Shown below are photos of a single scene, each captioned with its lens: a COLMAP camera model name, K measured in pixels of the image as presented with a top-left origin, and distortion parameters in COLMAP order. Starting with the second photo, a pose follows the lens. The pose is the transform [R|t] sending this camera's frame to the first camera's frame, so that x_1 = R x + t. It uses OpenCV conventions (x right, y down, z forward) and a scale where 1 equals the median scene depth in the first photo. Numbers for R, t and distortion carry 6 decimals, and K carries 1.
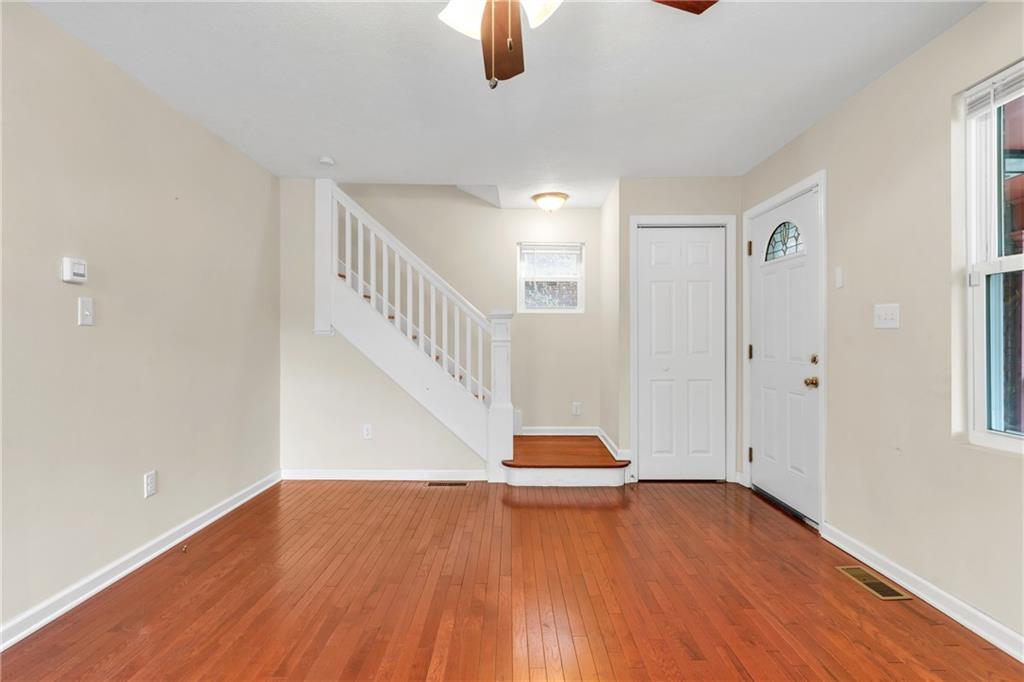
lens RADIAL K [[529.7, 0, 511.2], [0, 529.7, 337.8], [0, 0, 1]] dist [-0.000406, 0.001226]
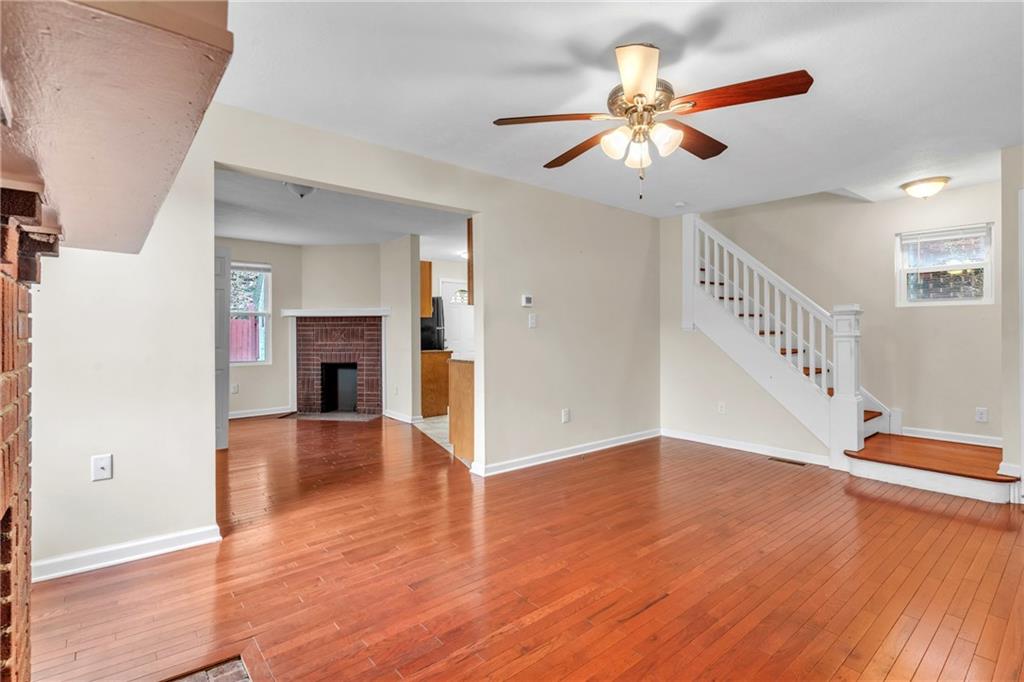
lens RADIAL K [[489.7, 0, 513.3], [0, 489.7, 331.5], [0, 0, 1]] dist [0.001777, 0.000592]
pose [[0.647312, -0.004250, -0.762213, 0.300181], [0.002650, 0.999991, -0.003325, -0.002277], [0.762220, 0.000133, 0.647318, -0.131462]]
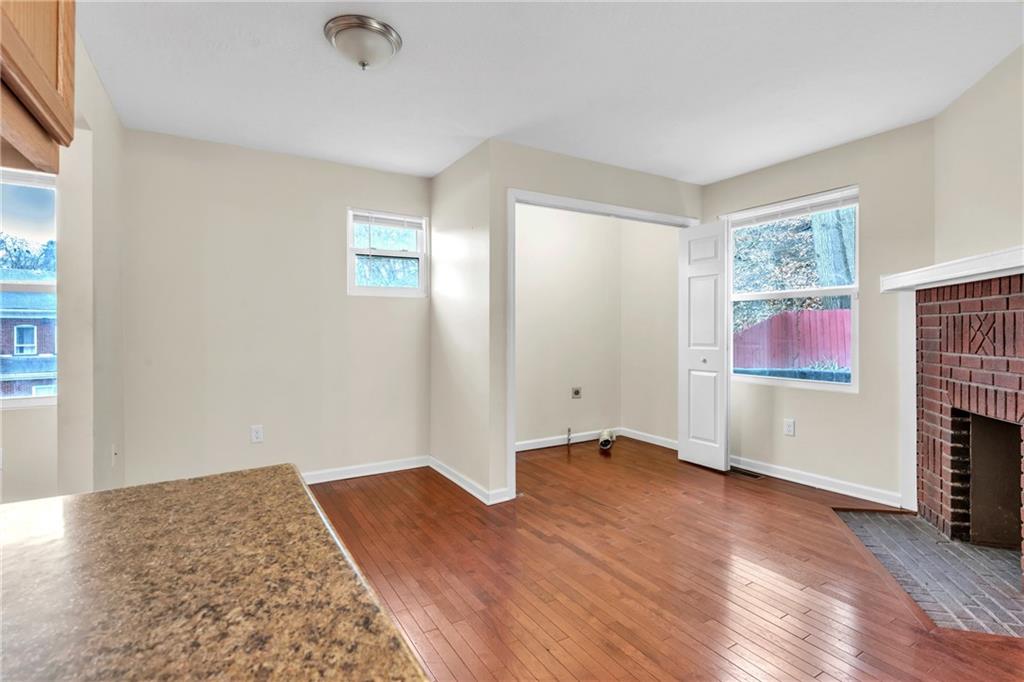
lens RADIAL K [[484.3, 0, 509.5], [0, 484.3, 336.7], [0, 0, 1]] dist [-0.001324, -0.000369]
pose [[-0.853043, 0.009901, -0.521747, -0.588273], [0.003787, 0.999911, 0.012784, -0.003728], [0.521827, 0.008930, -0.853005, 0.682143]]
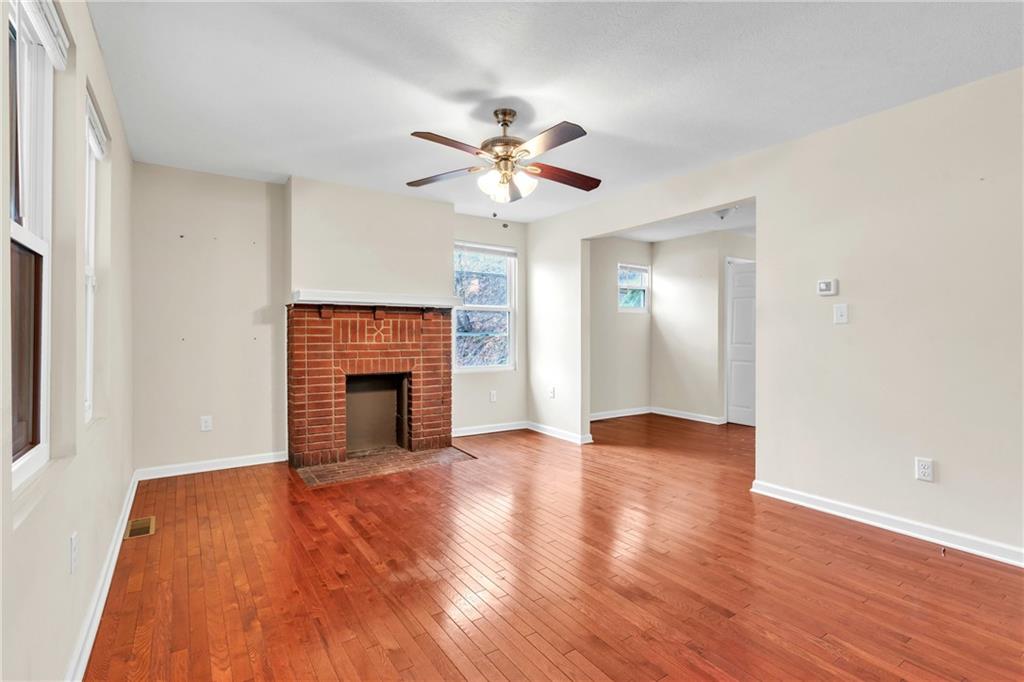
lens RADIAL K [[485.6, 0, 509.8], [0, 485.6, 333.7], [0, 0, 1]] dist [-0.000334, 0.000247]
pose [[-0.832076, 0.000970, -0.554661, 0.357647], [0.003335, 0.999989, -0.003255, 0.003196], [0.554652, -0.004558, -0.832070, 0.875316]]
